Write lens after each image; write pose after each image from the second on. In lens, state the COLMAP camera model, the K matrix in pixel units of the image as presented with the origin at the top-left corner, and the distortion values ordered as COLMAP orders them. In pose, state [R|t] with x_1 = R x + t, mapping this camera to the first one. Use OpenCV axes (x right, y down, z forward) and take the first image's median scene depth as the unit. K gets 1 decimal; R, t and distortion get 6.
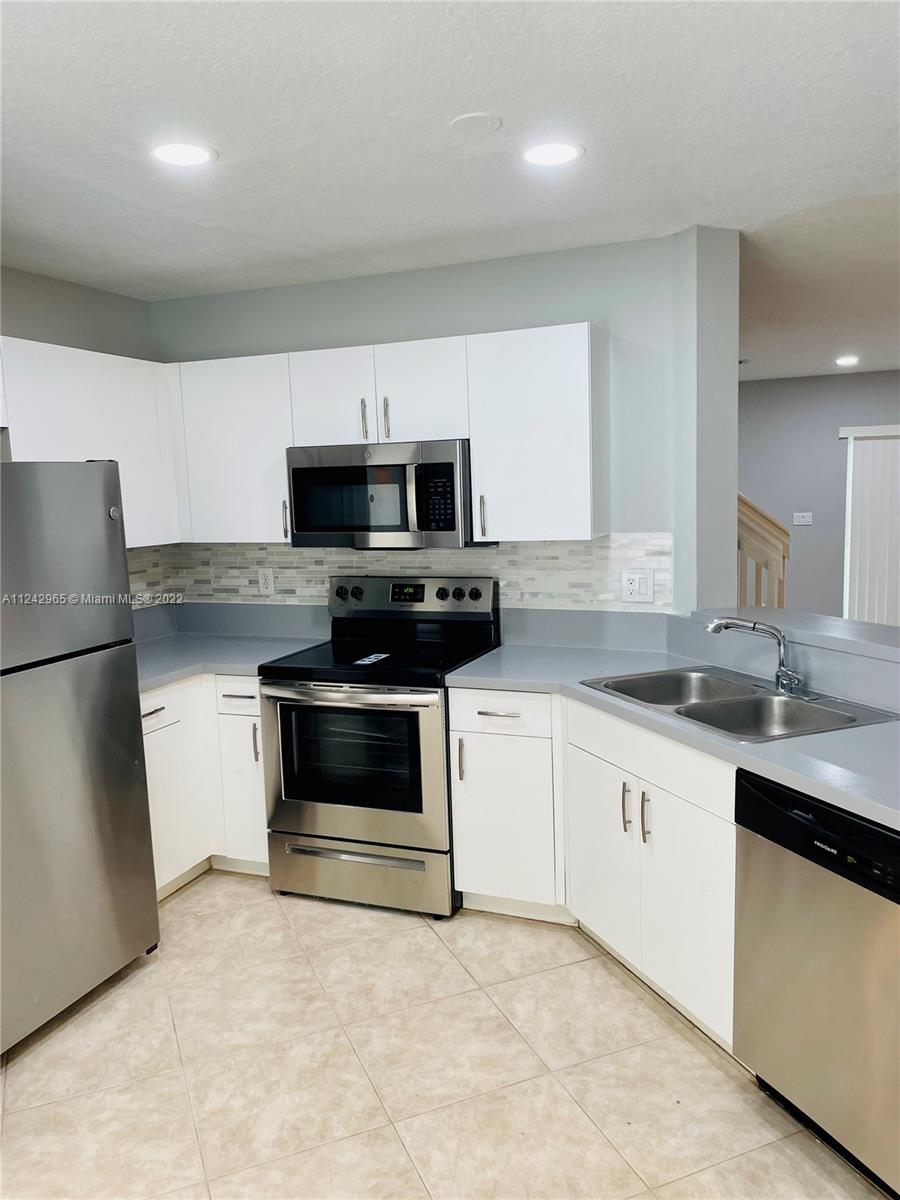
lens RADIAL K [[908.3, 0, 455.1], [0, 908.3, 594.2], [0, 0, 1]] dist [0.077747, -0.097763]
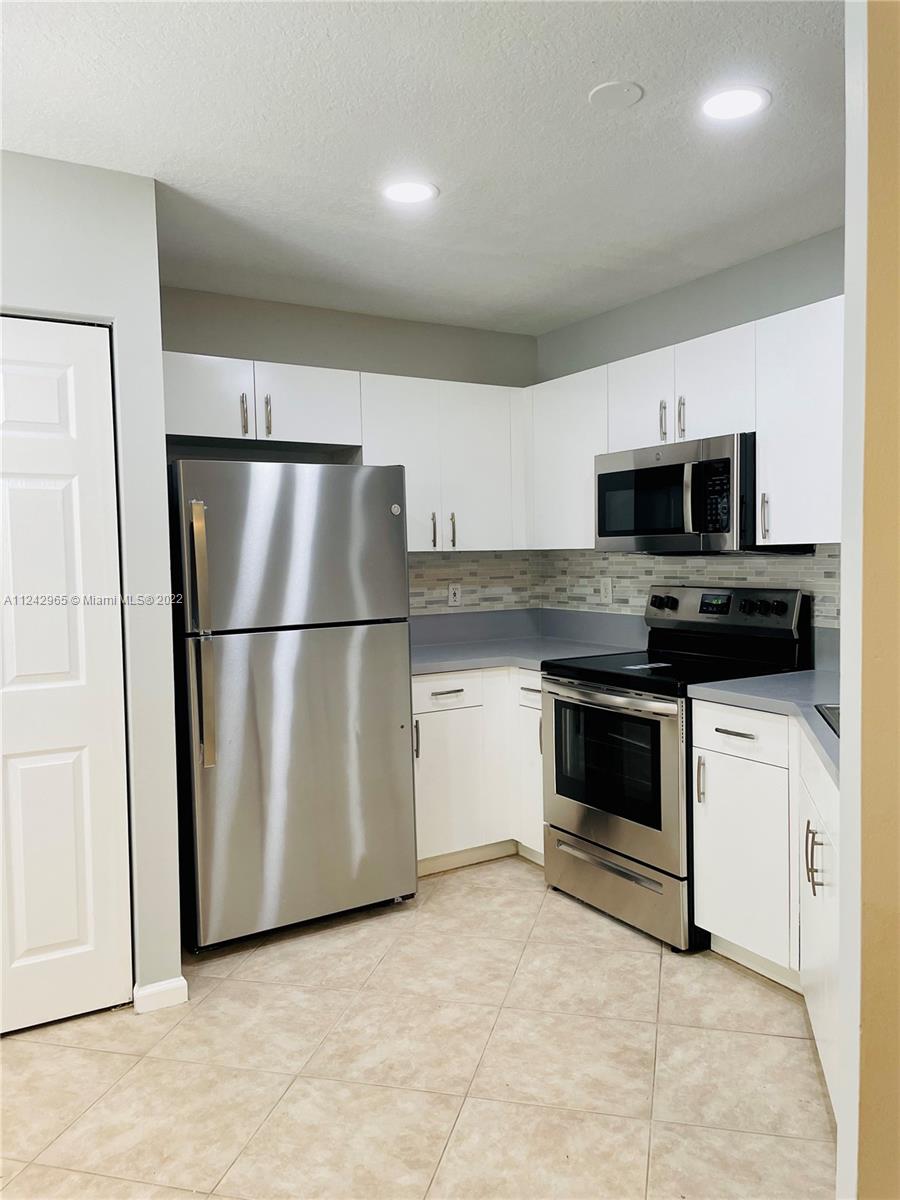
lens RADIAL K [[908.3, 0, 456.6], [0, 908.3, 595.3], [0, 0, 1]] dist [0.077747, -0.097763]
pose [[0.800335, 0.045835, -0.597799, 0.351275], [-0.077219, 0.996649, -0.026965, 0.041549], [0.594560, 0.067742, 0.801193, 0.109775]]
